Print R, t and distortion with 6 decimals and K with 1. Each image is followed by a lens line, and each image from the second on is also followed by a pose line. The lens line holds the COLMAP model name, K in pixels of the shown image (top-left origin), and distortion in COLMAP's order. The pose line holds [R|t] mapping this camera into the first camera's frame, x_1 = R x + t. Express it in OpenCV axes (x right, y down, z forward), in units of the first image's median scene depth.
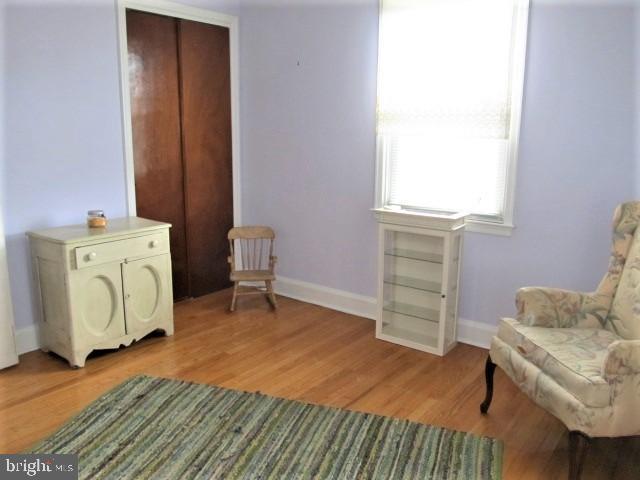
lens RADIAL K [[533.4, 0, 315.6], [0, 533.4, 237.3], [0, 0, 1]] dist [-0.056851, 0.027595]
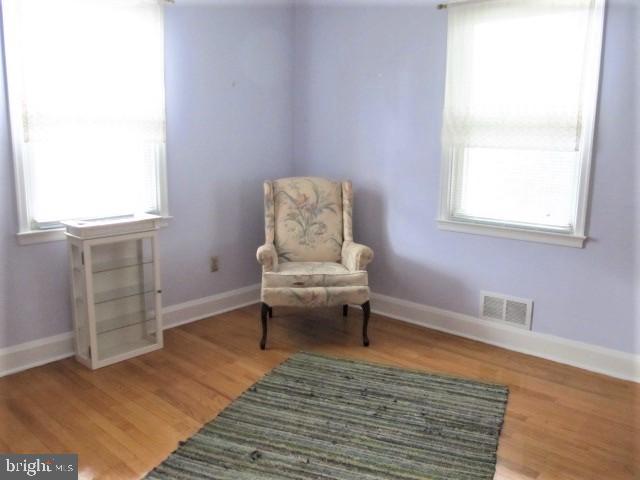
lens RADIAL K [[533.4, 0, 323.0], [0, 533.4, 240.3], [0, 0, 1]] dist [-0.056851, 0.027595]
pose [[0.051877, -0.198513, 0.978724, -0.997547], [0.186442, 0.964738, 0.185793, -0.163601], [-0.981095, 0.172837, 0.087059, 0.736010]]
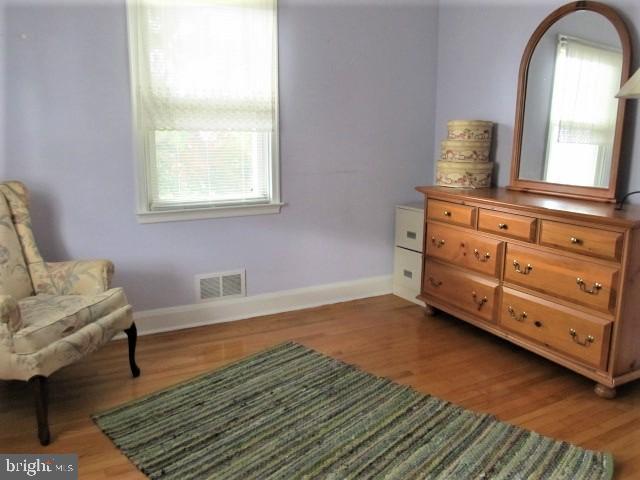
lens RADIAL K [[533.4, 0, 321.2], [0, 533.4, 239.7], [0, 0, 1]] dist [-0.056851, 0.027595]
pose [[-0.919608, -0.092702, 0.381742, -0.420860], [0.062227, 0.925114, 0.374556, -0.291223], [-0.387877, 0.368200, -0.844974, 1.527846]]
